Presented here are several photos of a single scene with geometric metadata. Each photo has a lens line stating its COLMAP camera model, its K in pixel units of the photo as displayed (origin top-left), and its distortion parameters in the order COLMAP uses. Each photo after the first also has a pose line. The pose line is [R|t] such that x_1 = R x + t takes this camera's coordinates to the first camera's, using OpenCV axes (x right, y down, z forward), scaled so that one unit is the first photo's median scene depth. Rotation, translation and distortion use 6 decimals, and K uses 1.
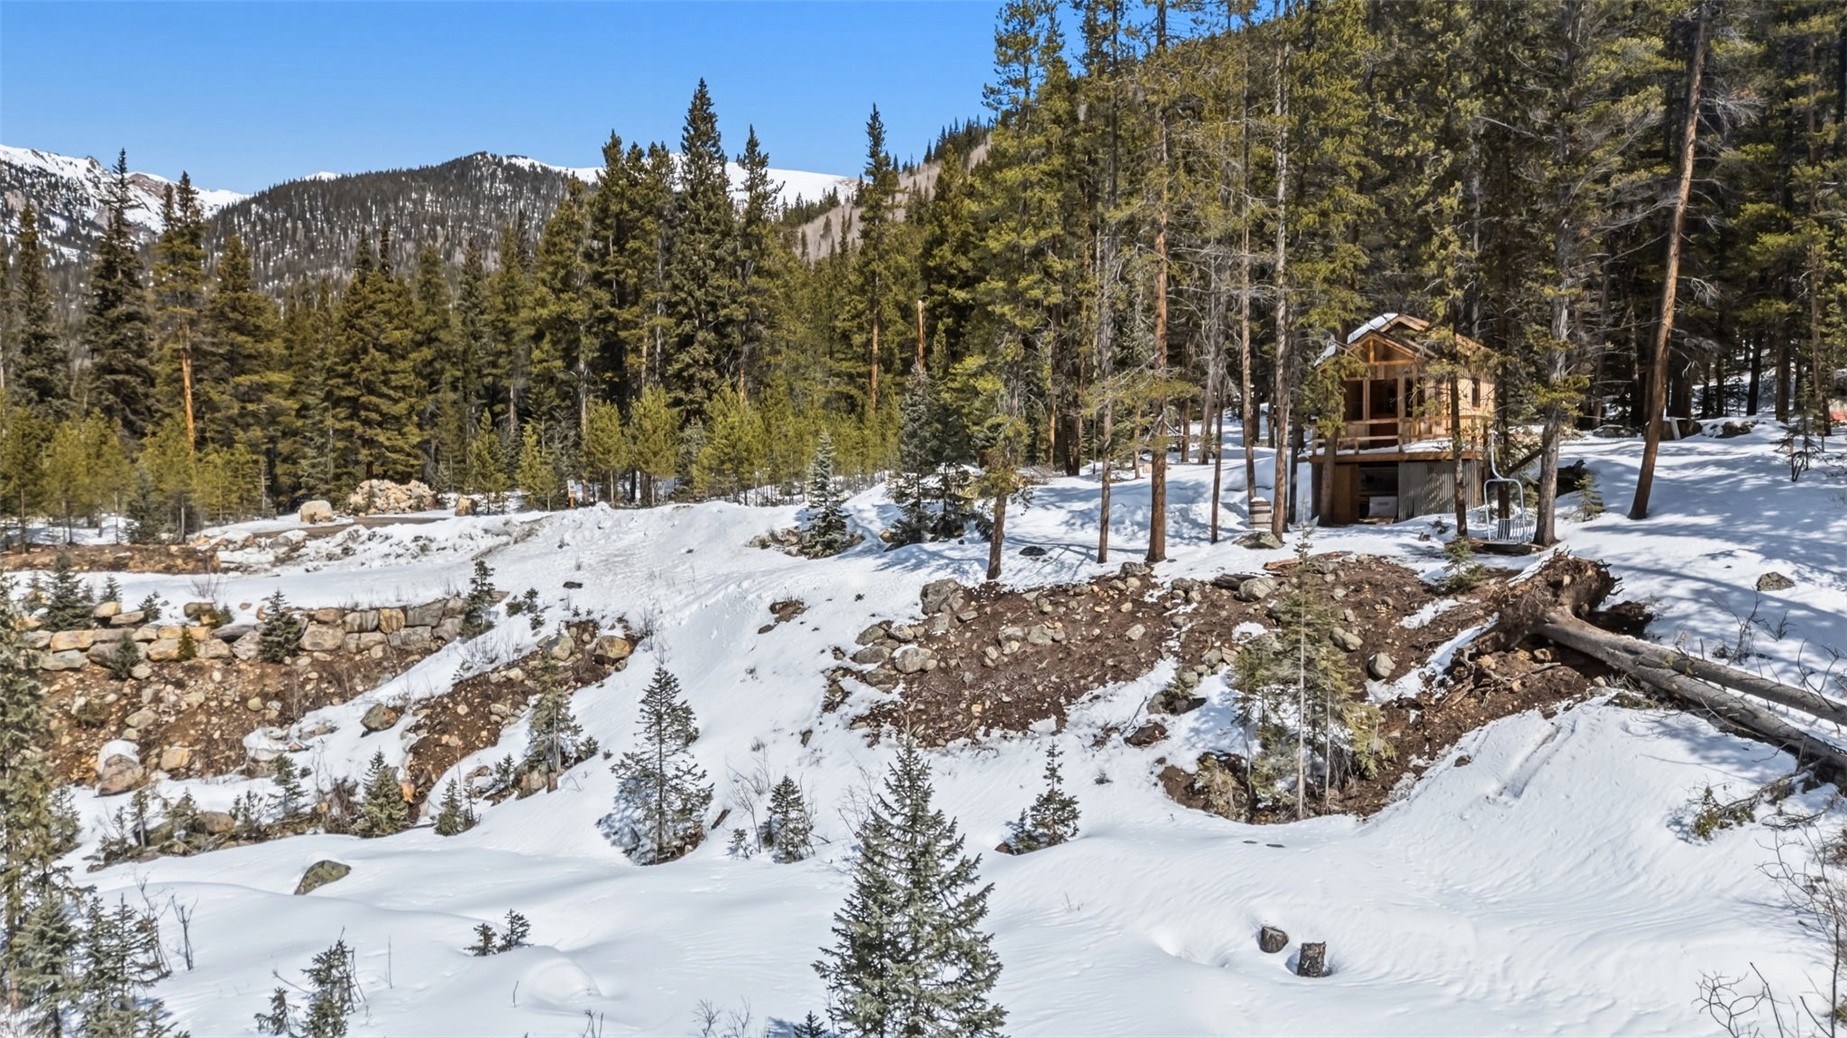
lens RADIAL K [[1370.1, 0, 923.5], [0, 1370.1, 519.0], [0, 0, 1]] dist [0.042119, -0.005511]
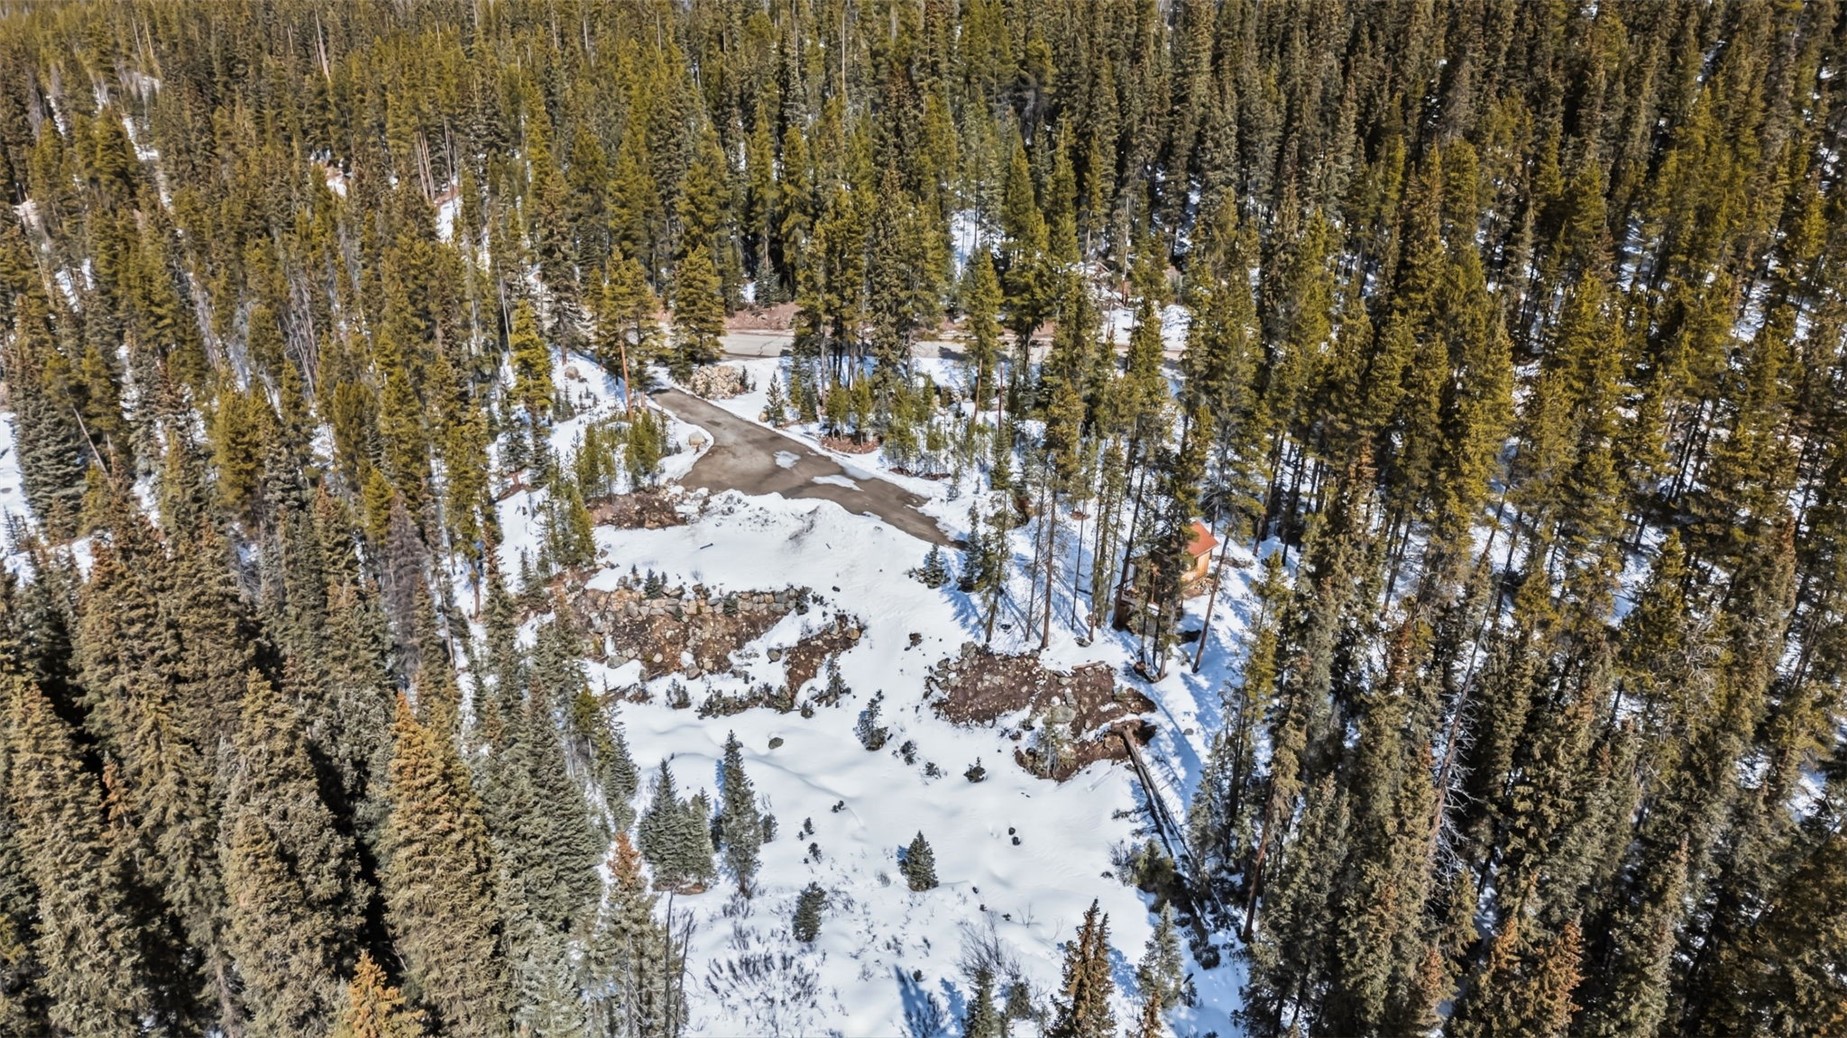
lens RADIAL K [[1370.1, 0, 923.5], [0, 1370.1, 519.0], [0, 0, 1]] dist [0.042119, -0.005511]
pose [[0.989798, 0.078391, -0.118975, 0.233888], [-0.019973, 0.903131, 0.428901, -1.379631], [0.141072, -0.422149, 0.895483, -1.420922]]
